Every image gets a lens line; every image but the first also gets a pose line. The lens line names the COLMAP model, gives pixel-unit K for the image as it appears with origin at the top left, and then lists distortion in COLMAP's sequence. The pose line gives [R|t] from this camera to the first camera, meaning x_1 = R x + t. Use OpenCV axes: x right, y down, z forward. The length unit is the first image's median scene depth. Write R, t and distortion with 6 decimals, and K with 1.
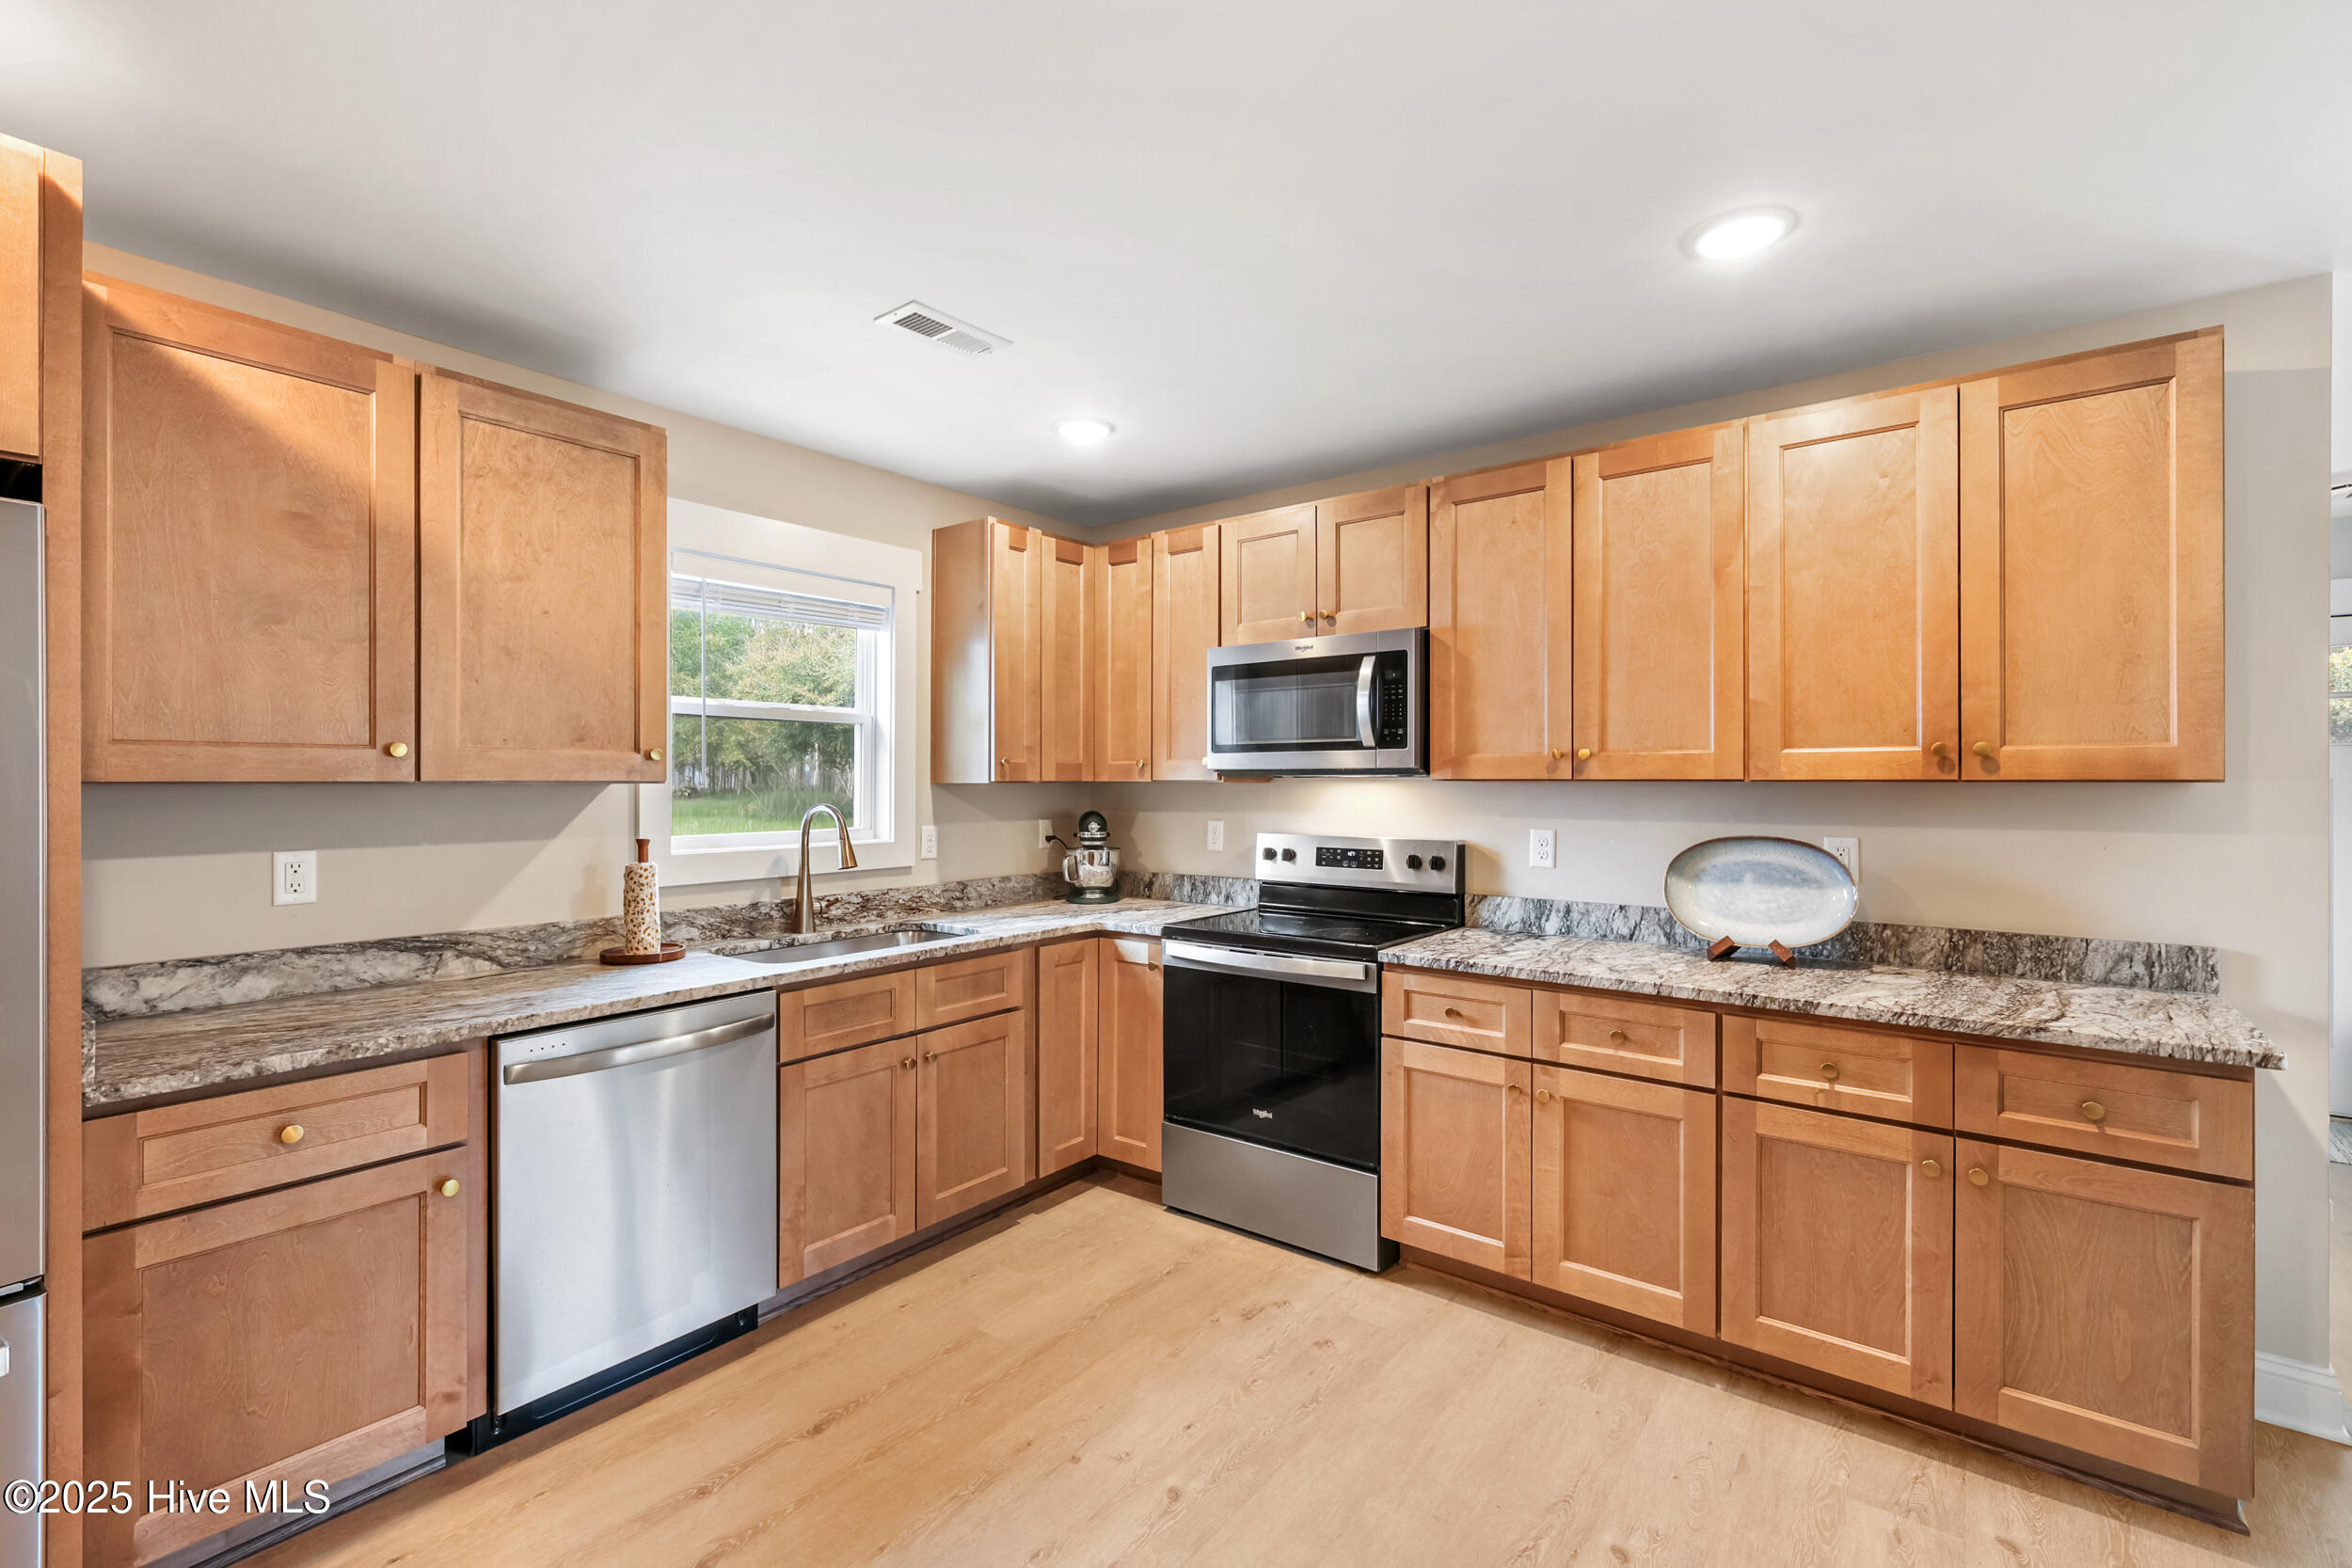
lens RADIAL K [[1026.1, 0, 1183.1], [0, 1026.1, 774.2], [0, 0, 1]] dist [0.003858, 0.000089]
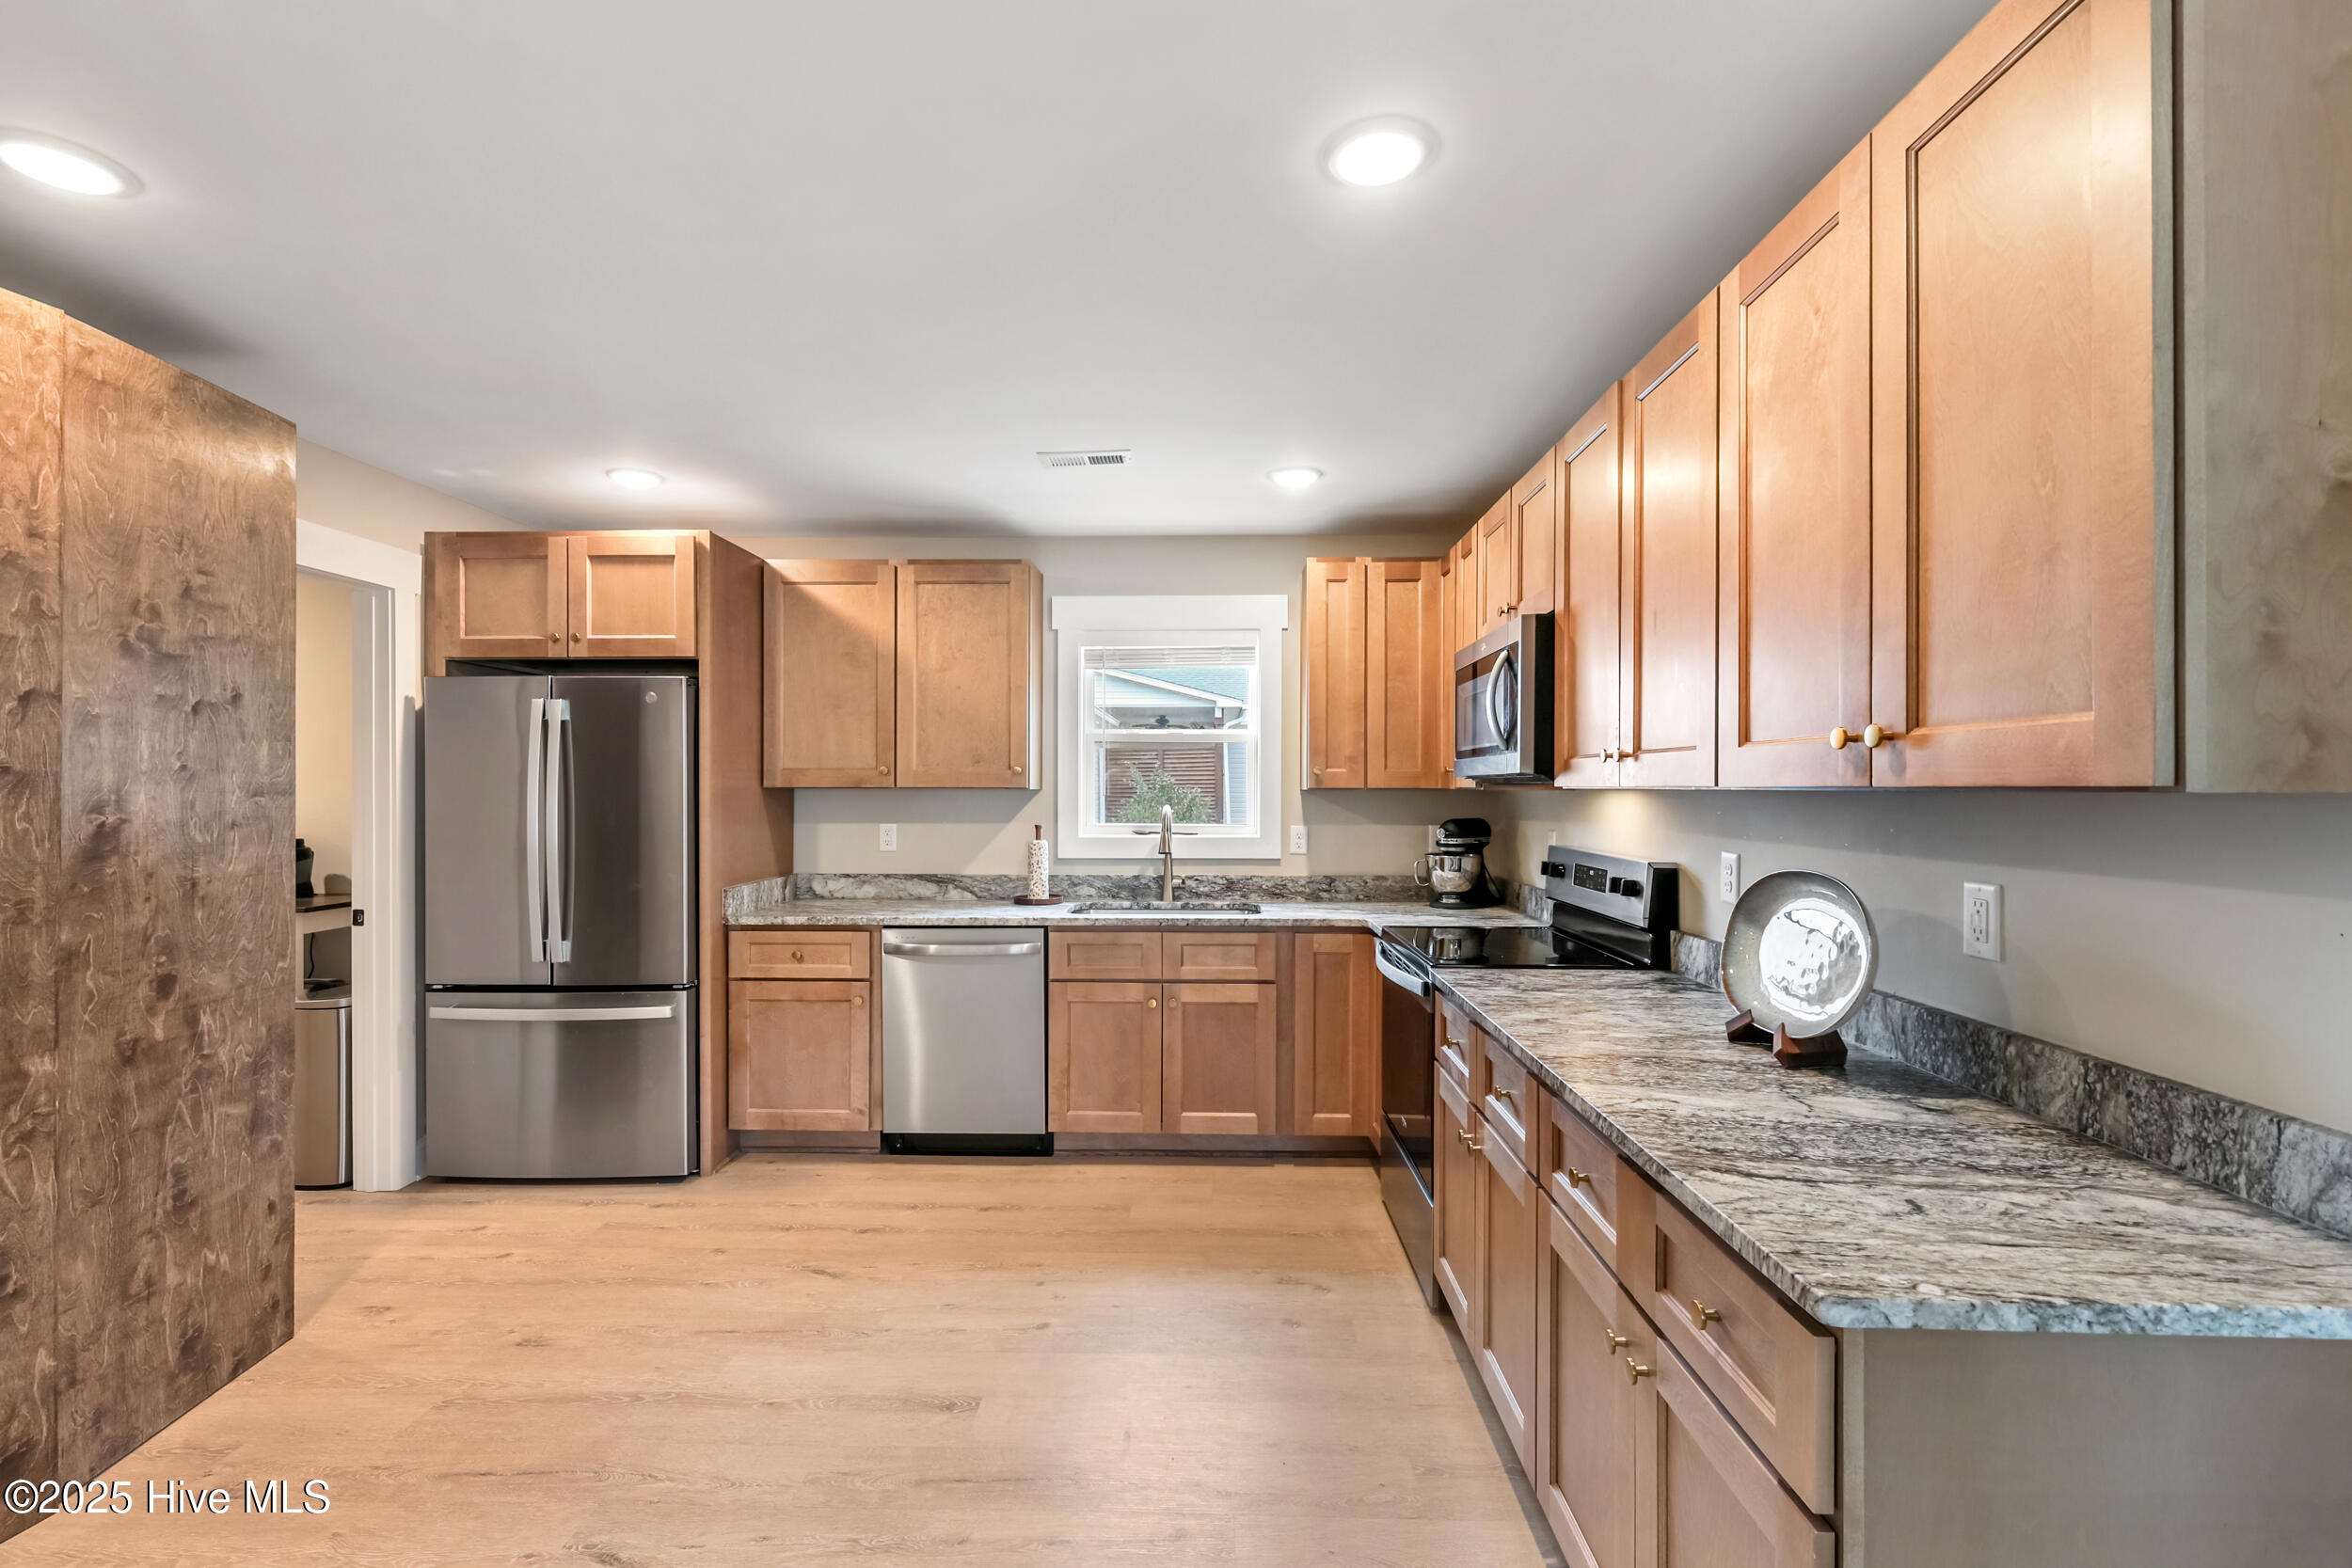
lens RADIAL K [[1025.7, 0, 1176.0], [0, 1025.7, 784.0], [0, 0, 1]] dist [0.002487, -0.000097]
pose [[0.585267, -0.001770, -0.810839, 0.830832], [0.003422, 0.999994, 0.000287, 0.001721], [0.810833, -0.002943, 0.585270, 0.261707]]
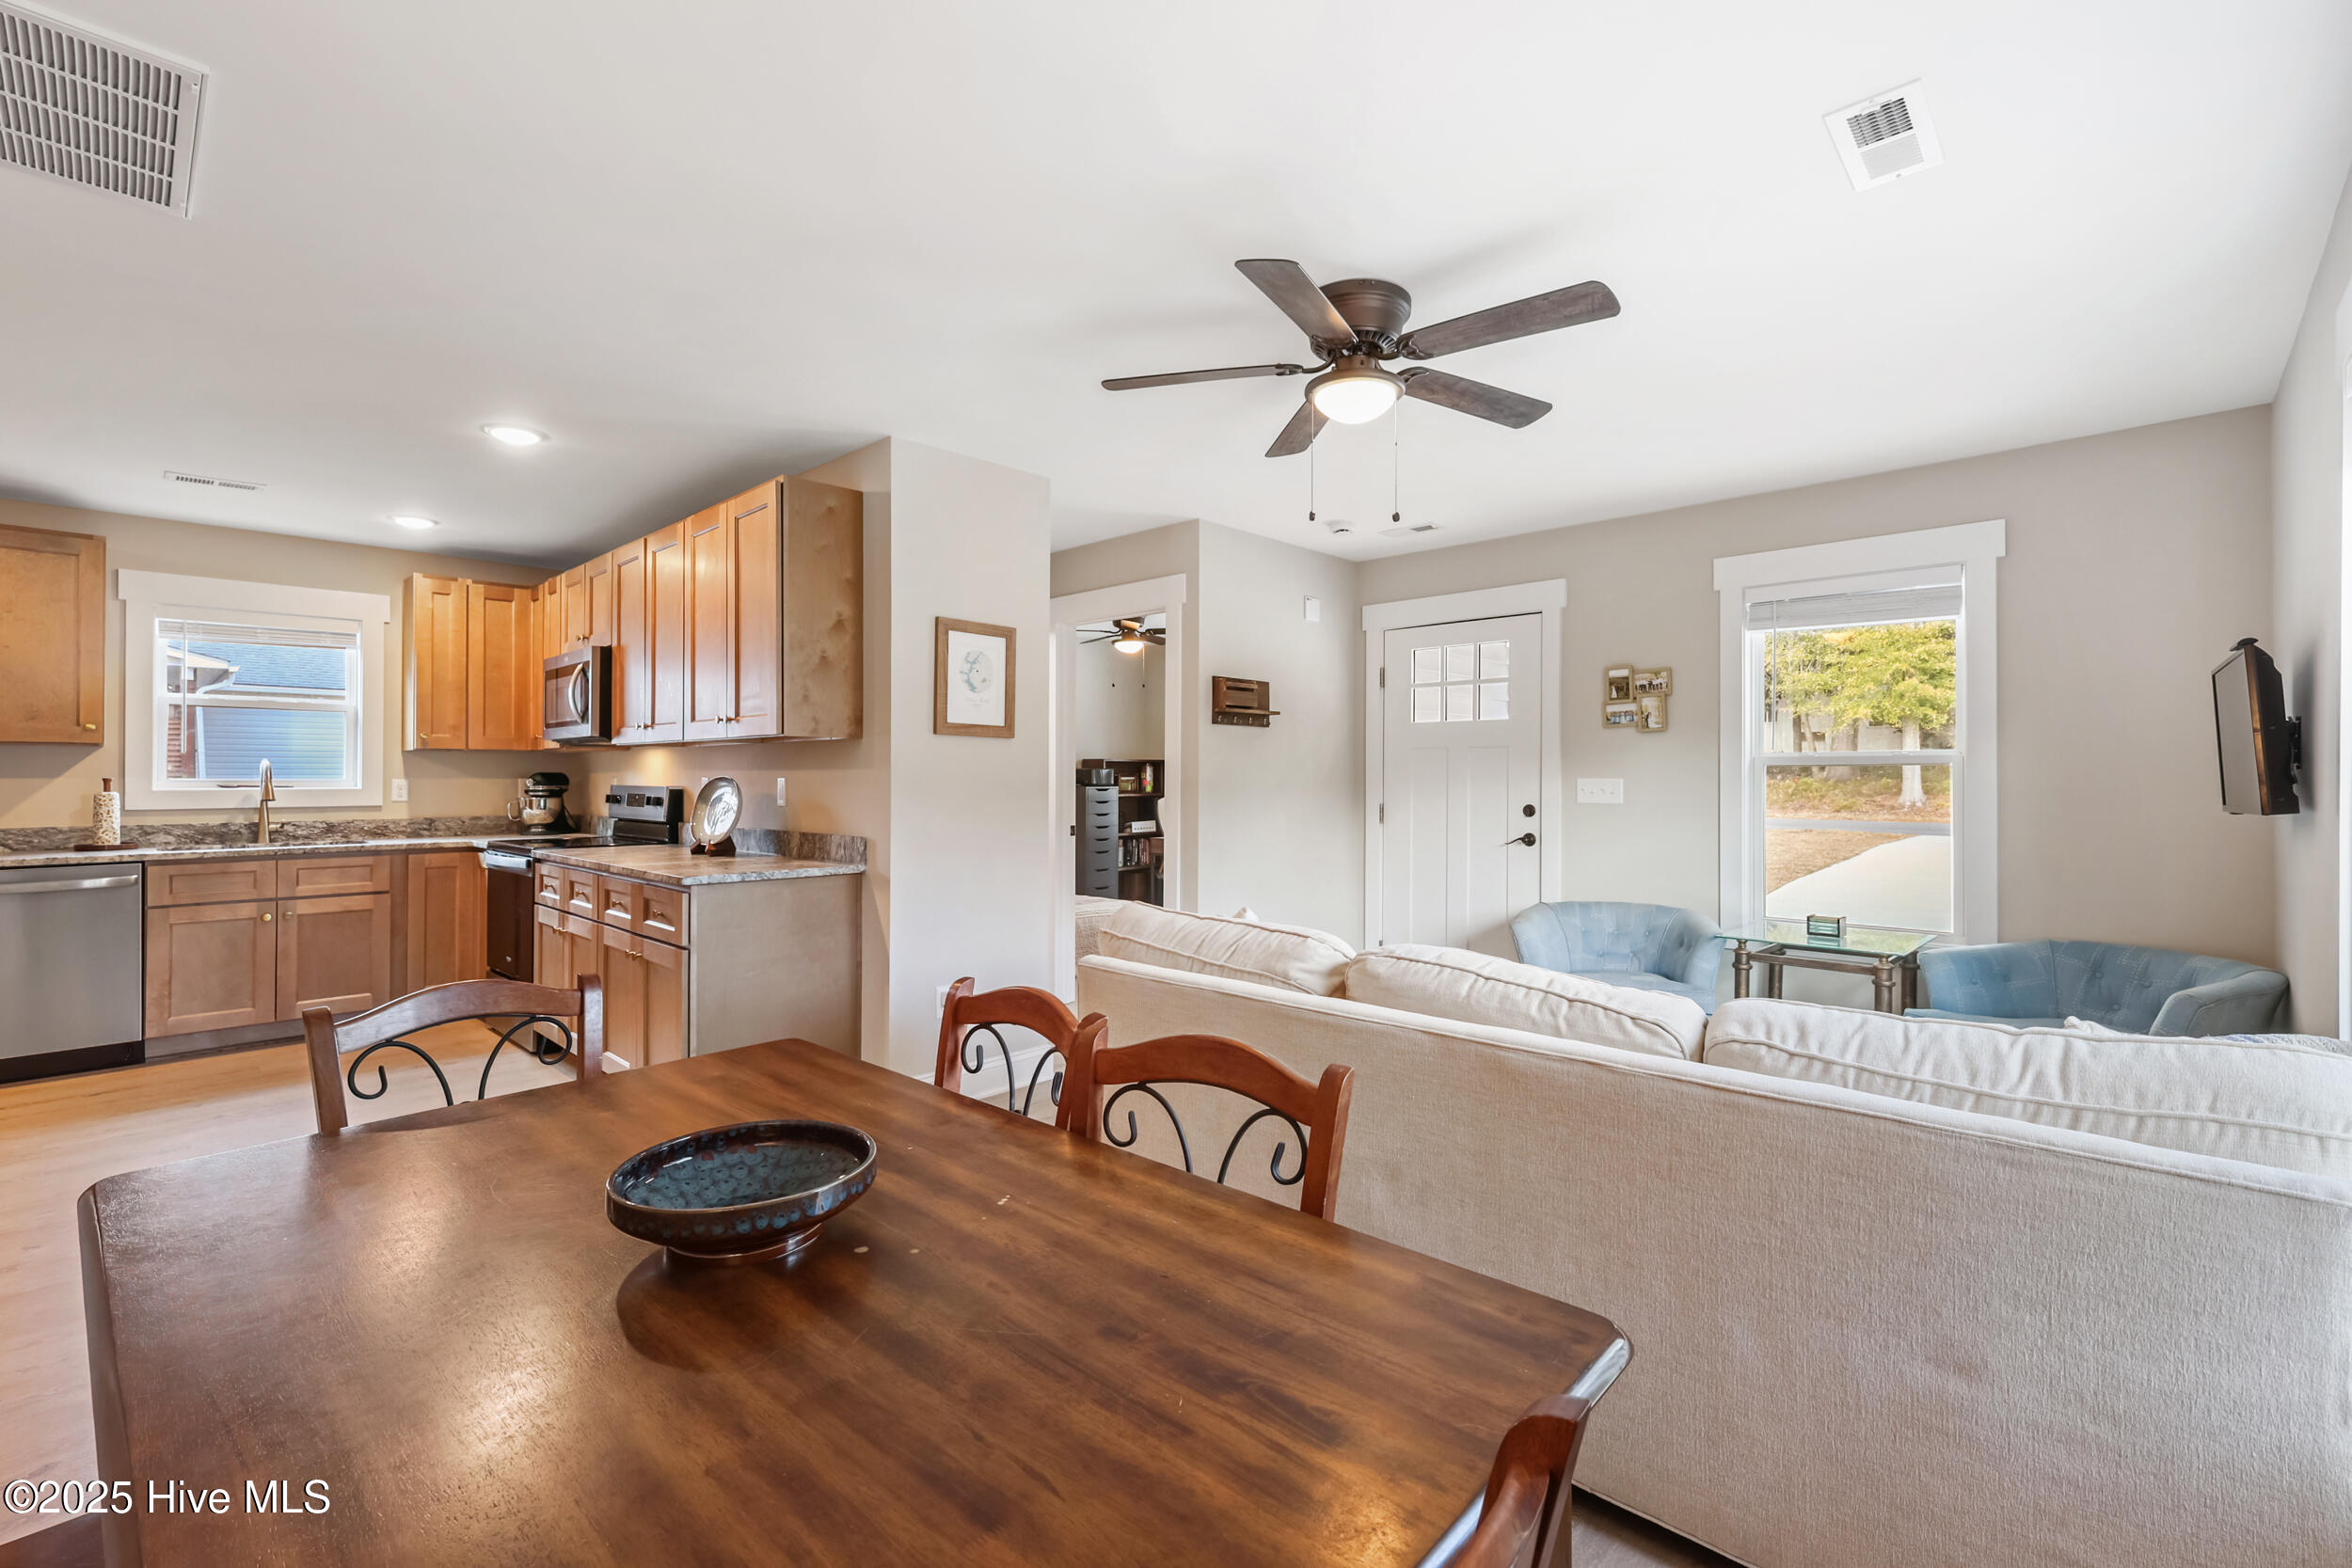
lens RADIAL K [[1026.1, 0, 1183.1], [0, 1026.1, 774.2], [0, 0, 1]] dist [0.003858, 0.000089]
pose [[0.994705, 0.000246, -0.102775, 1.380849], [0.000047, 0.999996, 0.002855, 0.050736], [0.102776, -0.002845, 0.994700, -0.491856]]
